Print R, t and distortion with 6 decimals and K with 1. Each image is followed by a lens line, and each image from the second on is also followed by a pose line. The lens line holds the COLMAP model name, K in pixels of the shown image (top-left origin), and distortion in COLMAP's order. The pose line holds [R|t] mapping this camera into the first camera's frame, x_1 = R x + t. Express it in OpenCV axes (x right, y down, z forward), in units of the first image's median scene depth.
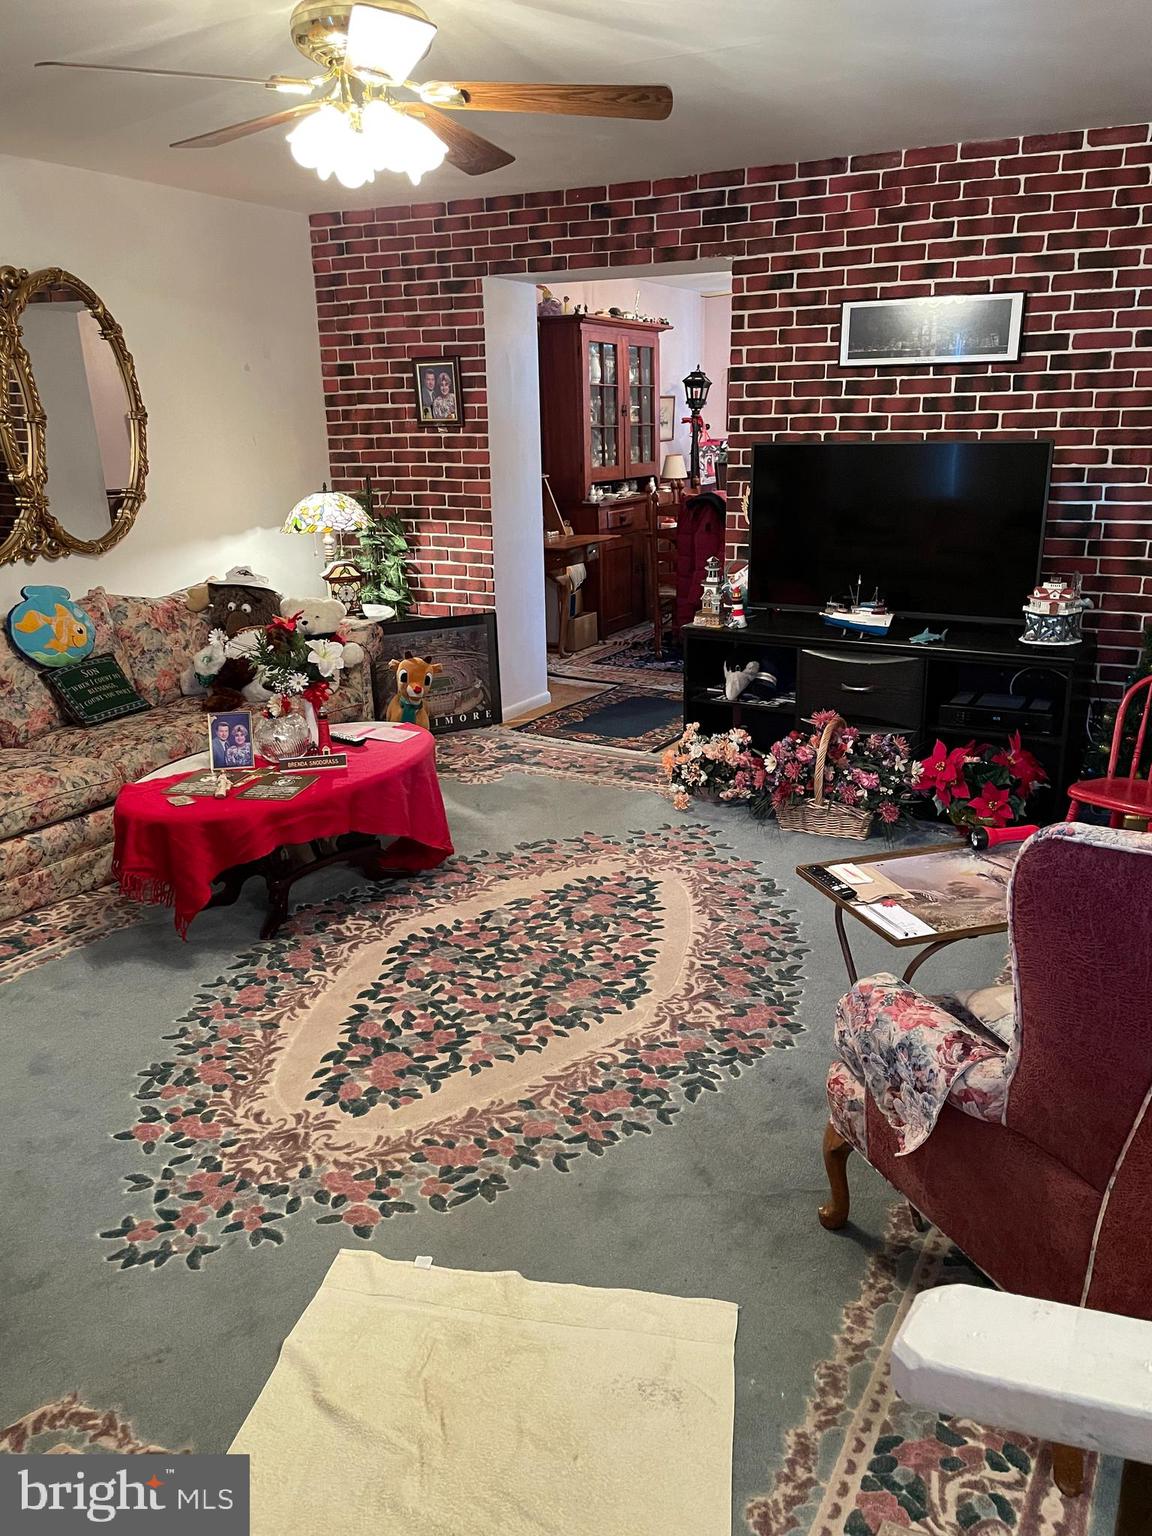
lens RADIAL K [[1164.9, 0, 577.6], [0, 1164.9, 771.0], [0, 0, 1]] dist [0.057890, -0.064735]
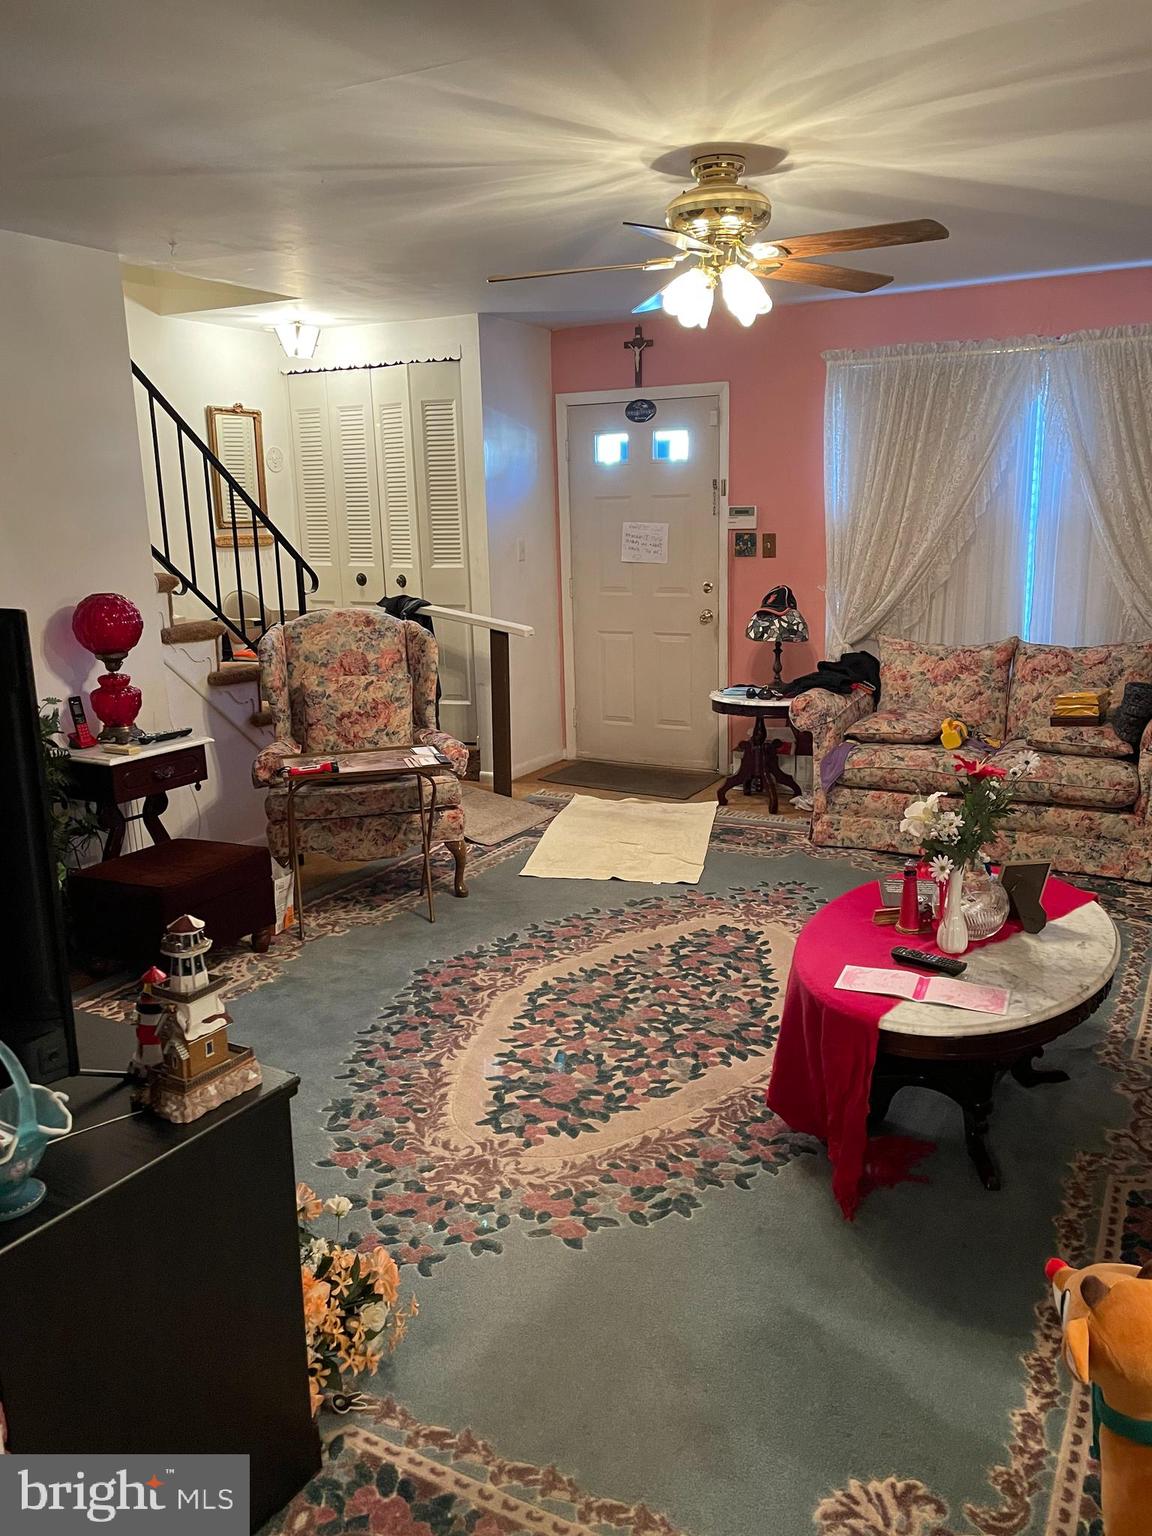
lens RADIAL K [[1164.9, 0, 577.3], [0, 1164.9, 769.0], [0, 0, 1]] dist [0.057890, -0.064735]
pose [[-0.999508, 0.030451, 0.007499, -0.004103], [0.030159, 0.867712, 0.496151, -0.563537], [0.008601, 0.496133, -0.868204, 1.854118]]
